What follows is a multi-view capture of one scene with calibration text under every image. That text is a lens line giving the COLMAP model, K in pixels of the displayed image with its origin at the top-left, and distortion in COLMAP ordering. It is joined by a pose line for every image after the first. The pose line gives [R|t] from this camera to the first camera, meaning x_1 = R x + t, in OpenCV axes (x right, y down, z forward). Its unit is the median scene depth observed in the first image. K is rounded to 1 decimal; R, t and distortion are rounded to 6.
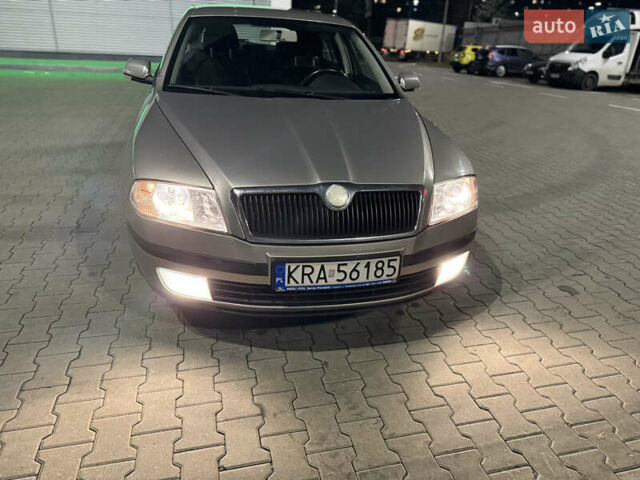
lens RADIAL K [[452.8, 0, 320.0], [0, 452.8, 240.0], [0, 0, 1]] dist [0.003030, -0.006484]
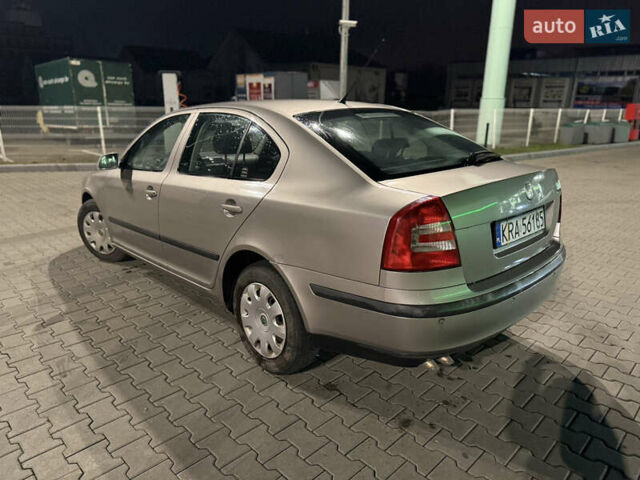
lens RADIAL K [[455.9, 0, 320.0], [0, 455.9, 240.0], [0, 0, 1]] dist [0.003750, -0.005918]
pose [[-0.862355, 0.086920, -0.498787, 0.381503], [-0.254412, 0.777357, 0.575318, -1.127302], [0.437742, 0.623025, -0.648245, 2.402320]]
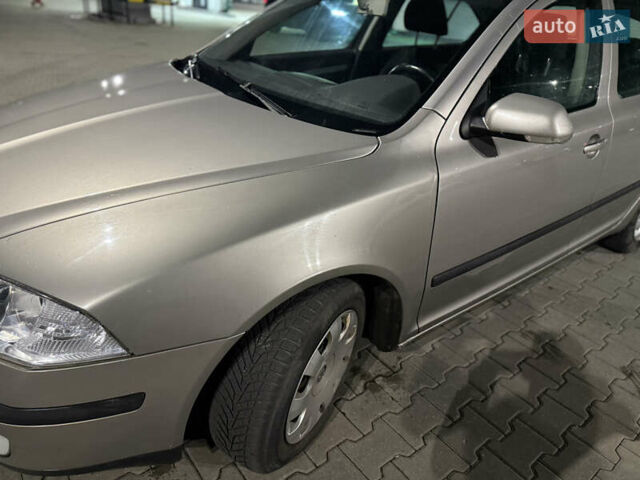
lens RADIAL K [[452.8, 0, 320.0], [0, 452.8, 240.0], [0, 0, 1]] dist [0.003030, -0.006484]
pose [[0.417297, 0.409410, -0.811324, 0.578063], [-0.426366, 0.876616, 0.223061, -0.300682], [0.802543, 0.252838, 0.540368, 0.760201]]
